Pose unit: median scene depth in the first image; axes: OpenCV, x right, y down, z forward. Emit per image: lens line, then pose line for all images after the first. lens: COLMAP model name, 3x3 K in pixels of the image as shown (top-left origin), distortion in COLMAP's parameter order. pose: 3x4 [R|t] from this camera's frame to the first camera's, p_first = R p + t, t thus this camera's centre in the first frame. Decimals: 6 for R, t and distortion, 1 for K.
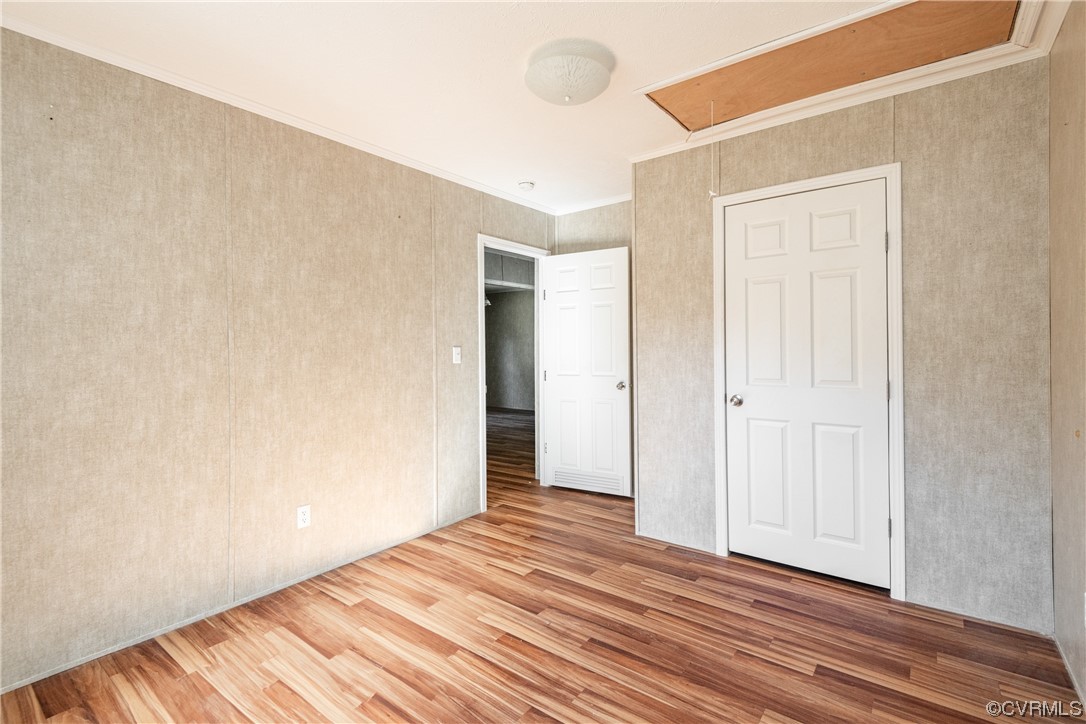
lens RADIAL K [[491.6, 0, 543.0], [0, 491.6, 362.0], [0, 0, 1]] dist [0.000038, -0.000604]
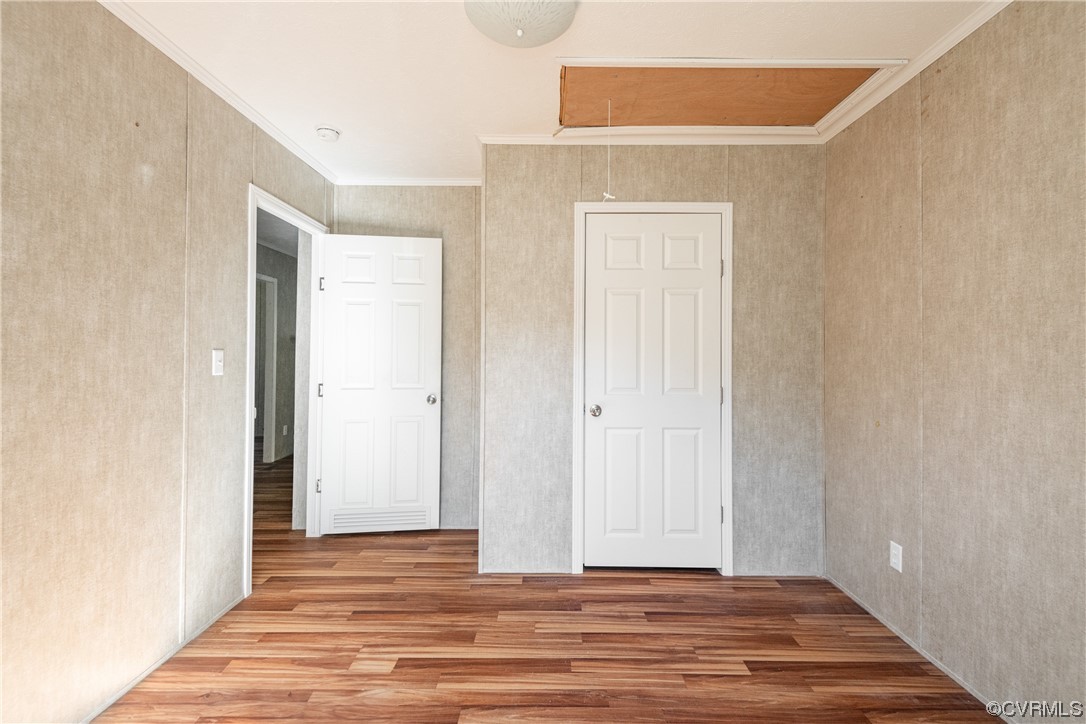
lens RADIAL K [[497.3, 0, 541.9], [0, 497.3, 357.3], [0, 0, 1]] dist [0.037669, -0.023142]
pose [[0.792955, 0.012076, 0.609161, -0.303311], [0.003075, 0.999712, -0.023821, -0.005094], [-0.609273, 0.020762, 0.792689, 0.271053]]
